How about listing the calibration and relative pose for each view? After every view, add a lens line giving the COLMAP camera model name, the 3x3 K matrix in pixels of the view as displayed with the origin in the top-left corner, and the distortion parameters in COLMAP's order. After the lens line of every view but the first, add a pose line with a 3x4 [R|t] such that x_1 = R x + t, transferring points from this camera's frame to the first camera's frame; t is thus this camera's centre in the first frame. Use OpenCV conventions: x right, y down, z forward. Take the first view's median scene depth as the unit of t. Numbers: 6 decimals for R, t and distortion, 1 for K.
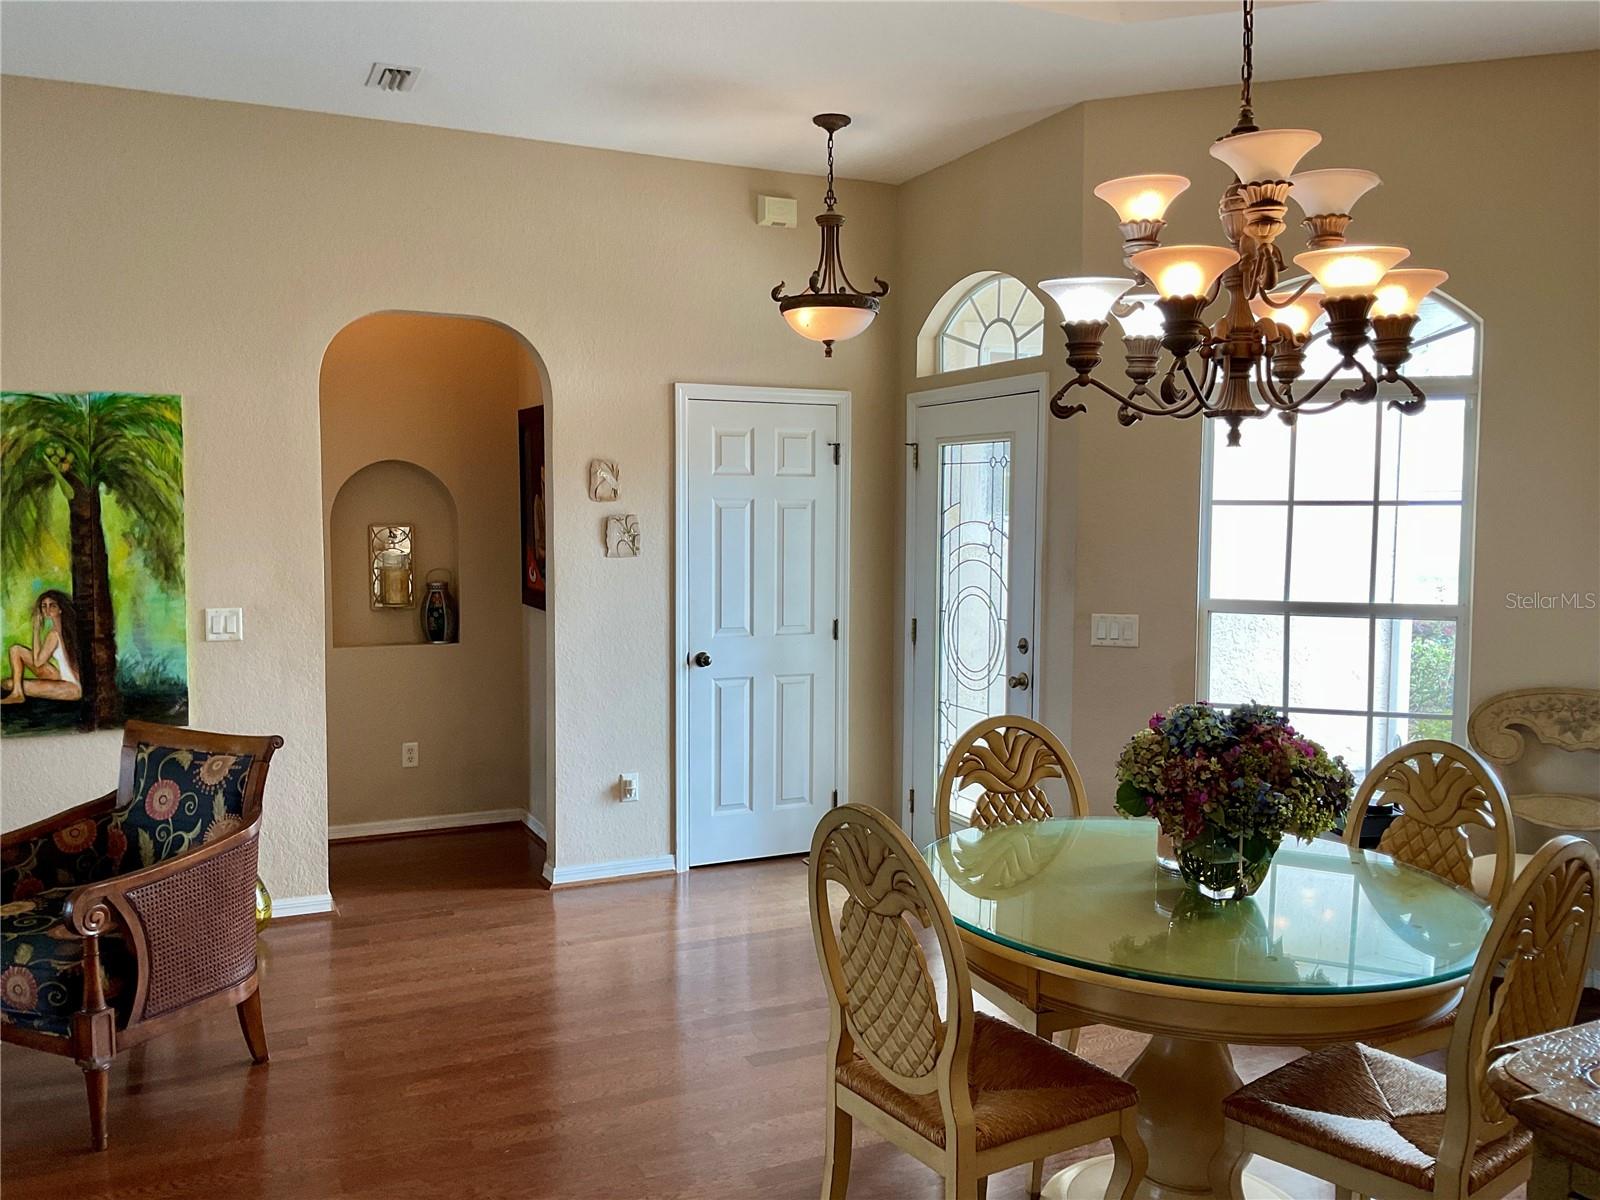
lens RADIAL K [[1315.4, 0, 795.0], [0, 1315.4, 598.0], [0, 0, 1]] dist [0.101463, -0.183267]
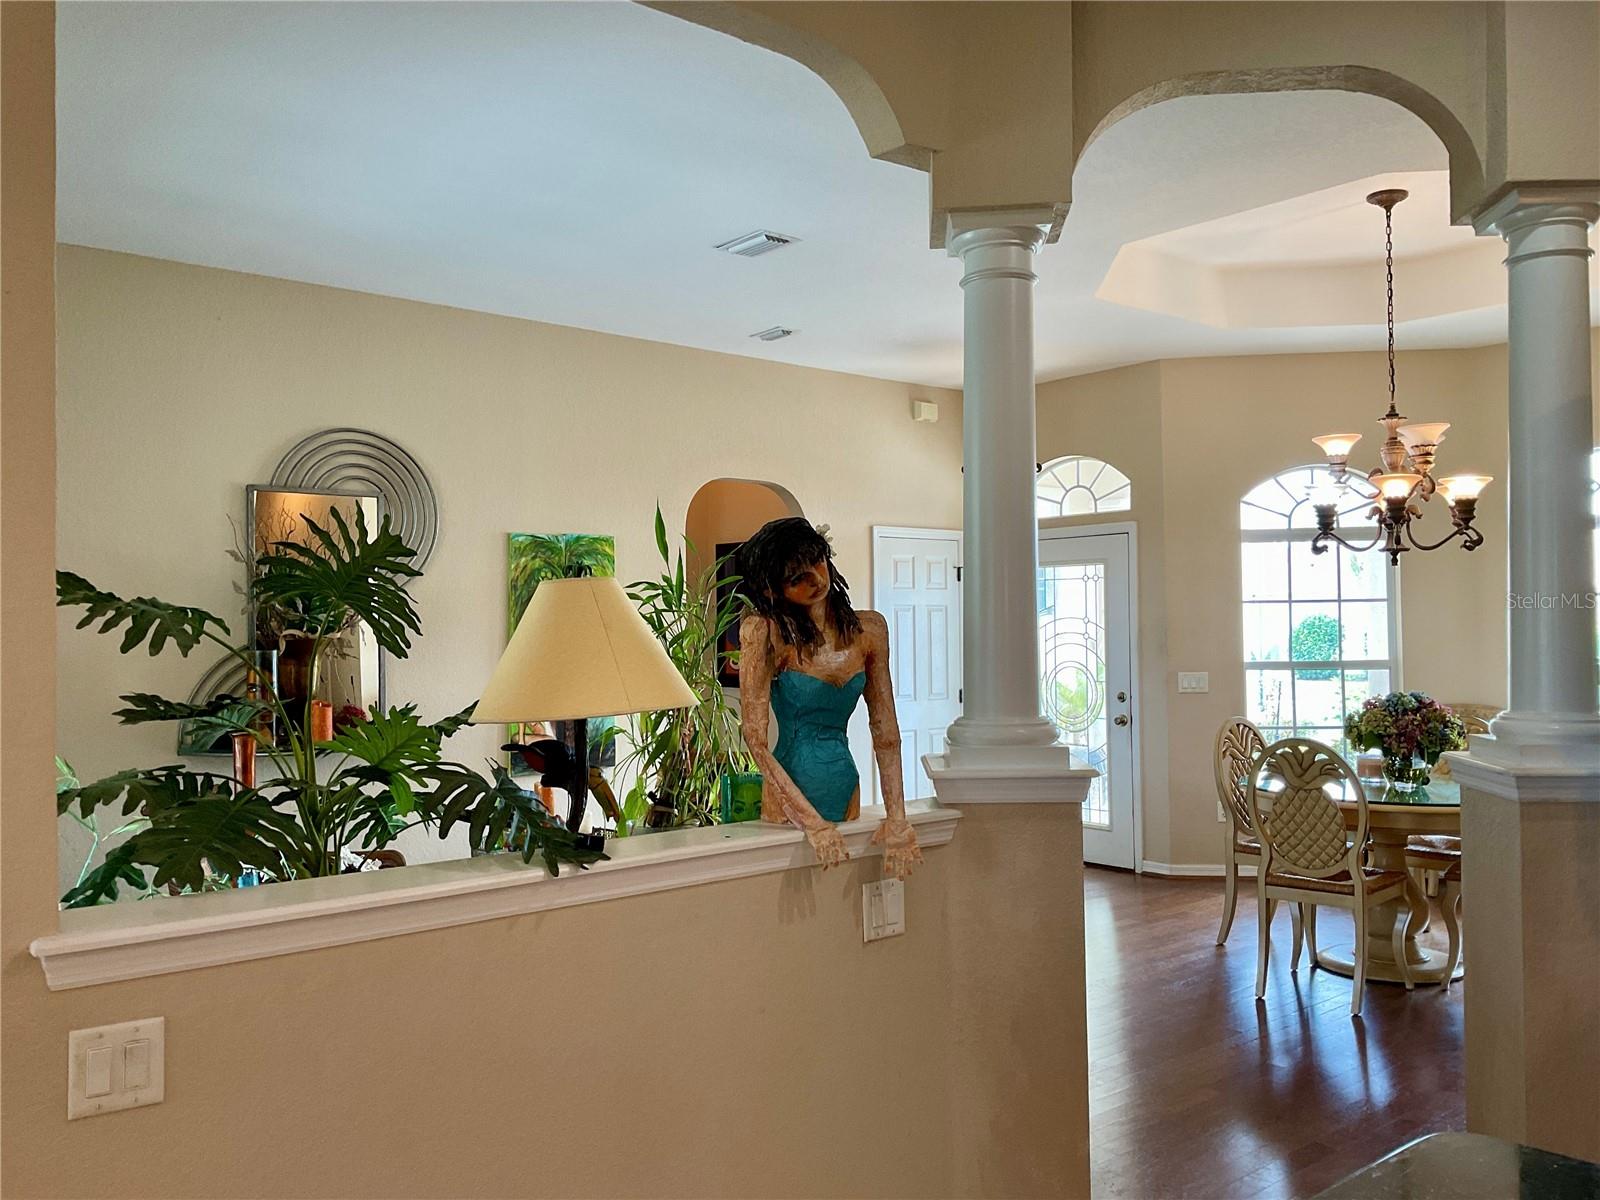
lens RADIAL K [[1315.4, 0, 795.0], [0, 1315.4, 598.0], [0, 0, 1]] dist [0.101463, -0.183267]
pose [[0.965360, -0.009704, 0.260742, -0.643542], [0.034551, 0.995262, -0.090880, 0.052482], [-0.258625, 0.096741, 0.961122, -0.425092]]
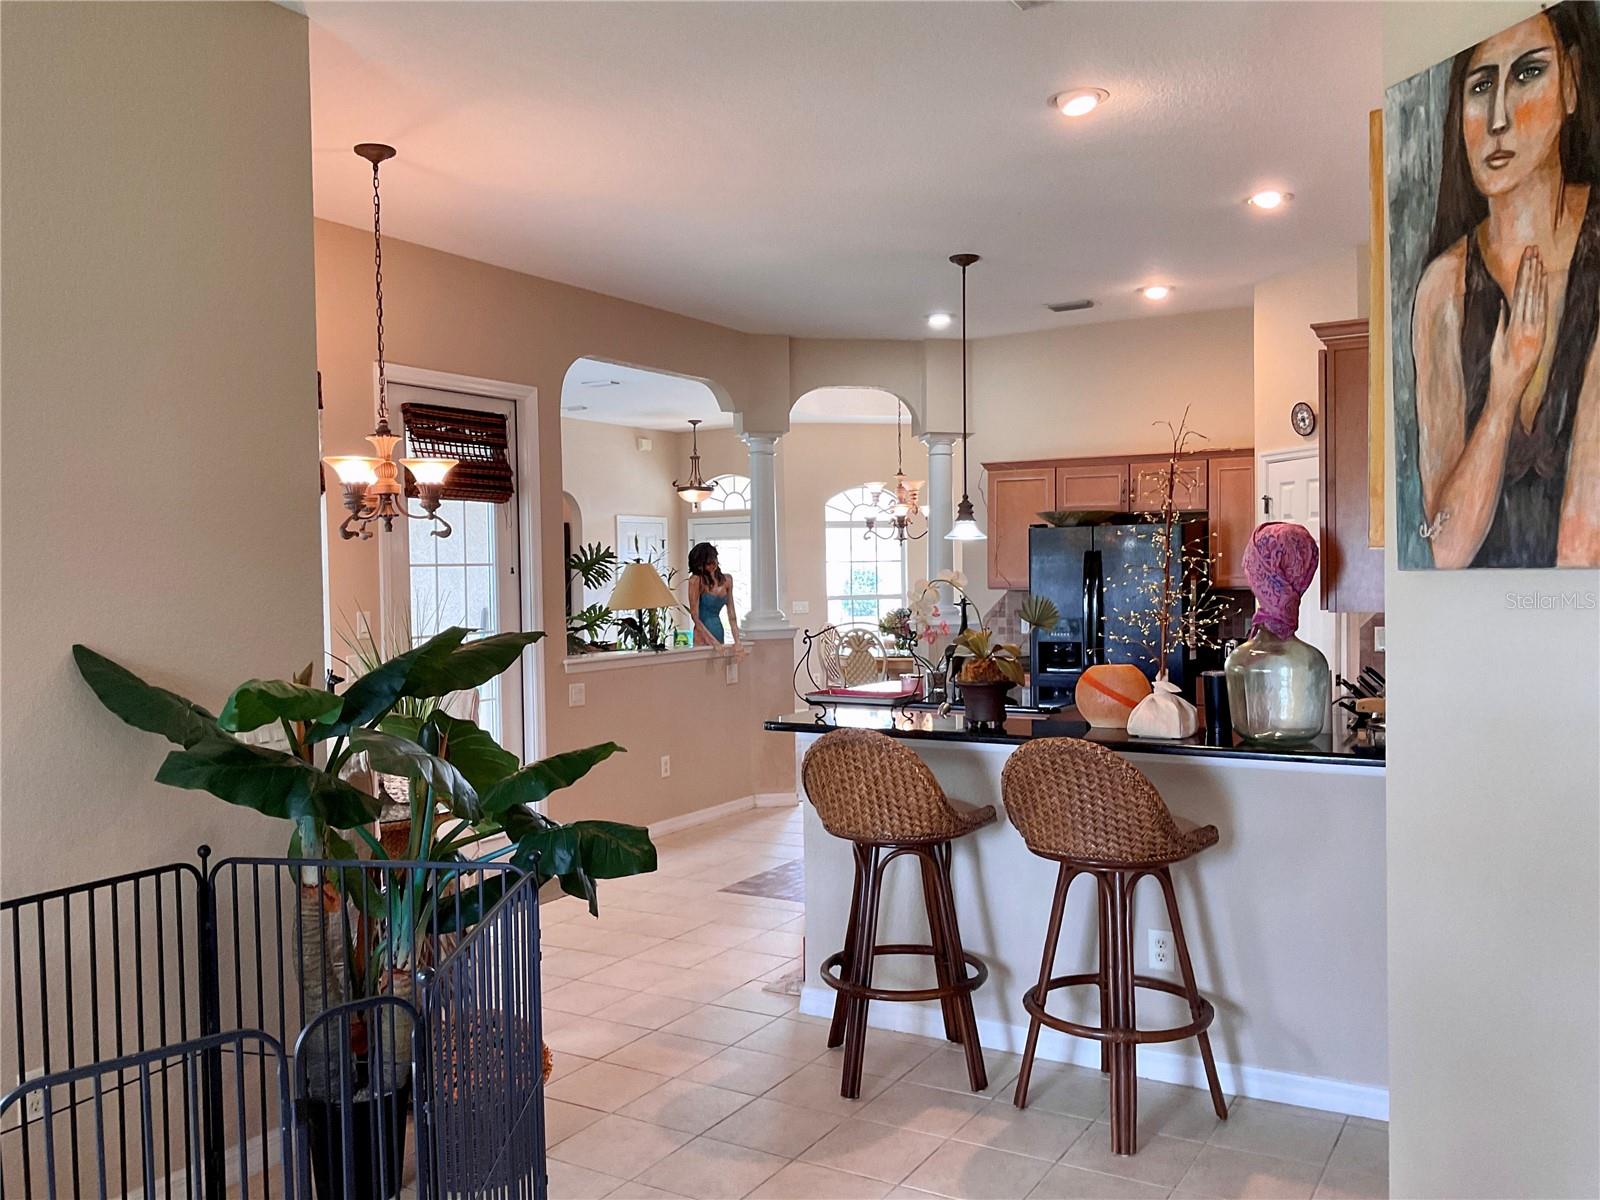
lens RADIAL K [[1315.4, 0, 795.0], [0, 1315.4, 598.0], [0, 0, 1]] dist [0.101463, -0.183267]
pose [[0.832215, -0.029680, 0.553658, -1.335648], [0.059745, 0.997552, -0.036329, 0.105911], [-0.551225, 0.063312, 0.831951, -1.342143]]
